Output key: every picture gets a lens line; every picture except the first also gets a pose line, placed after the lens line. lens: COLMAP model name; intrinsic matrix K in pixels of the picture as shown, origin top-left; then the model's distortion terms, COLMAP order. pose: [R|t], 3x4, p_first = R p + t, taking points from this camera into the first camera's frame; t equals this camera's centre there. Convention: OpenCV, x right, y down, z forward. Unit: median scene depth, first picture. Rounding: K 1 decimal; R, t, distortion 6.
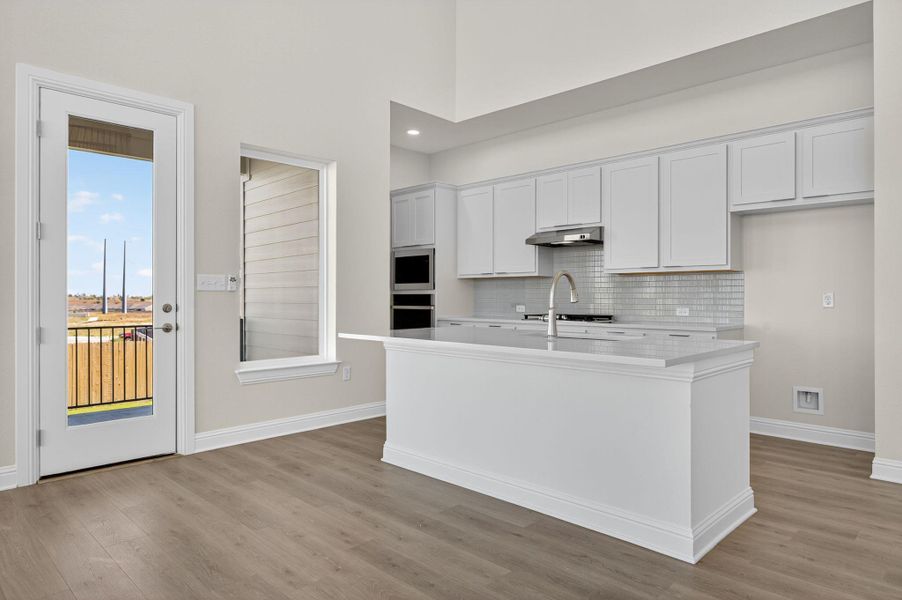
lens RADIAL K [[557.0, 0, 453.6], [0, 557.0, 296.5], [0, 0, 1]] dist [0.004611, -0.000749]
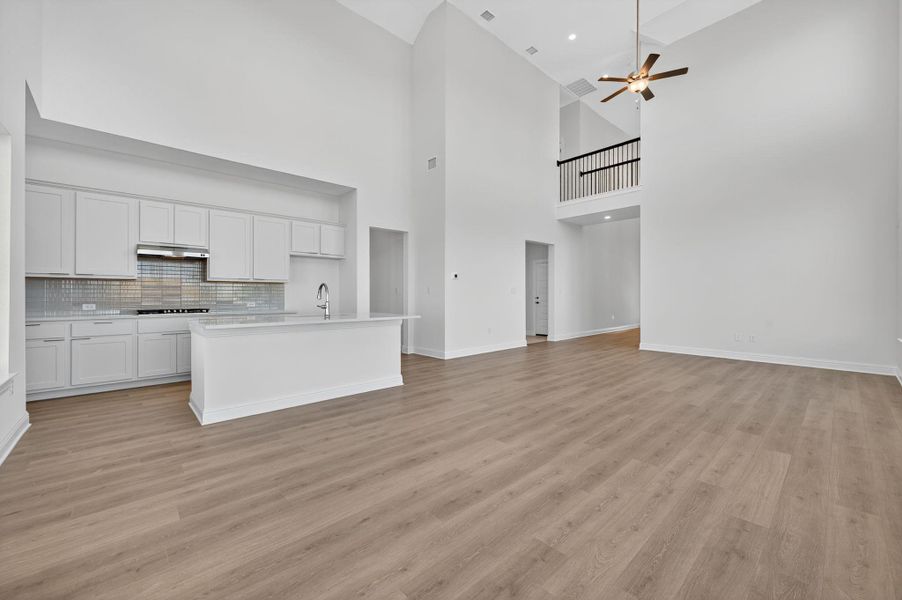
lens RADIAL K [[351.7, 0, 459.5], [0, 351.7, 296.7], [0, 0, 1]] dist [-0.011115, 0.000004]
pose [[0.033272, -0.000180, 0.999446, -0.860348], [0.004269, 0.999991, 0.000038, 0.006780], [-0.999437, 0.004265, 0.033273, 0.376976]]
